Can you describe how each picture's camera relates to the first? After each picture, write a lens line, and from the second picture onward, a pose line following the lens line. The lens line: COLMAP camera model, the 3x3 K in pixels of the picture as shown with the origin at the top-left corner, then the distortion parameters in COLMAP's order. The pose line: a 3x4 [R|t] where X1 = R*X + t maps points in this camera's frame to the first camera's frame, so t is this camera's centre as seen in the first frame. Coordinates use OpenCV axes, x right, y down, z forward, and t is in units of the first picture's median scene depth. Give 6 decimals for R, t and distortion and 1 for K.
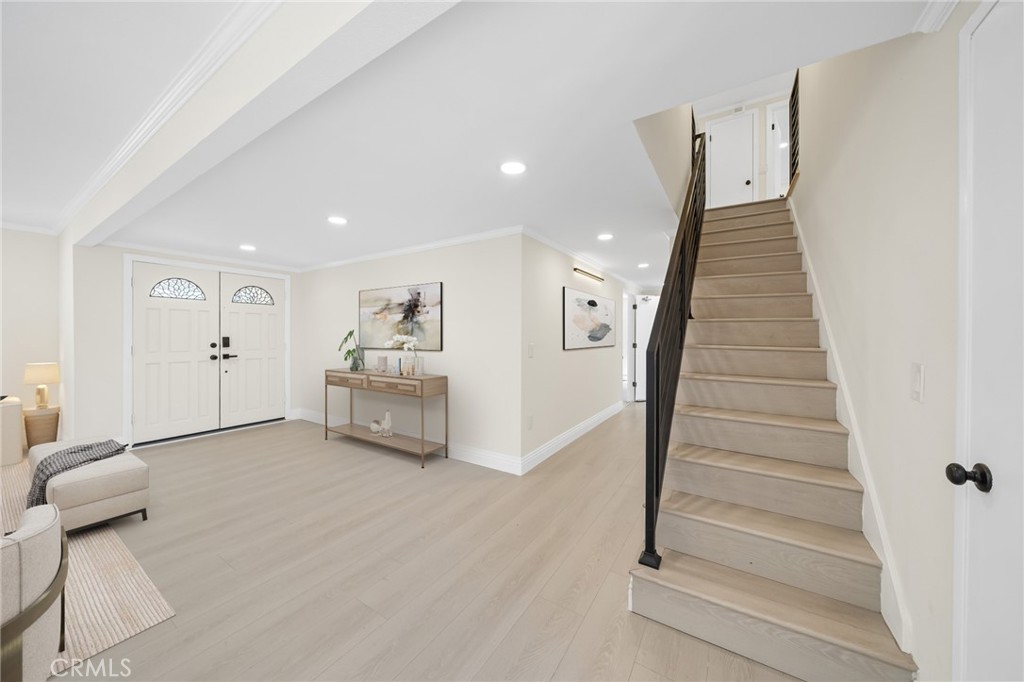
lens RADIAL K [[357.0, 0, 503.9], [0, 357.0, 338.2], [0, 0, 1]] dist [-0.005435, 0.000028]
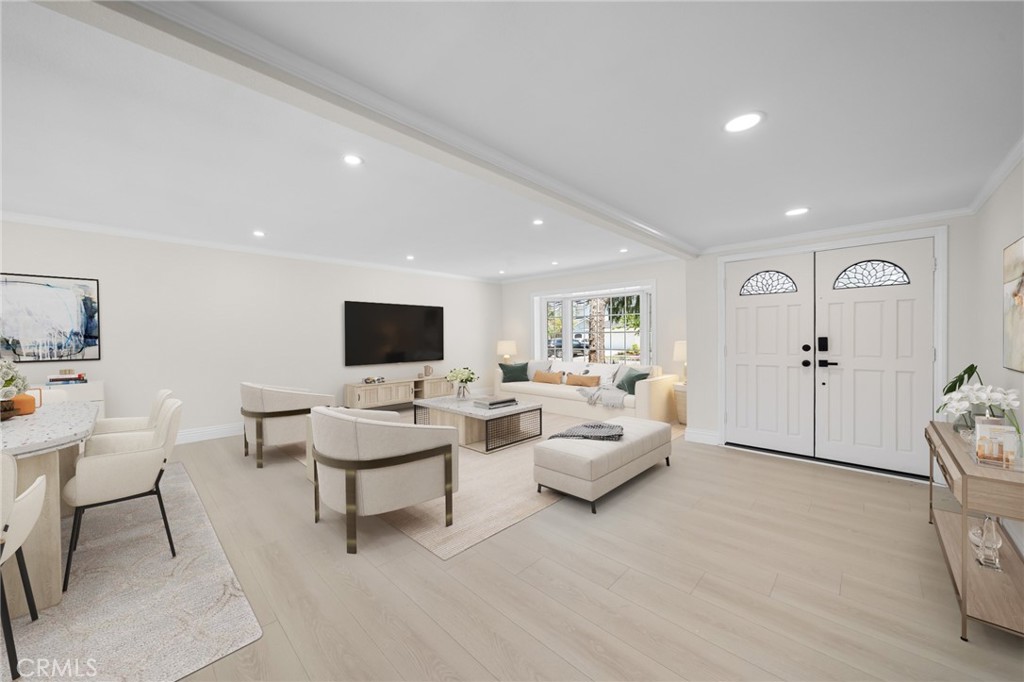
lens RADIAL K [[375.5, 0, 506.9], [0, 375.5, 337.2], [0, 0, 1]] dist [0.001740, 0.000043]
pose [[-0.217628, 0.013899, -0.975933, 0.133351], [0.006023, 0.999899, 0.012897, -0.017879], [0.976013, -0.003071, -0.217690, 0.530510]]
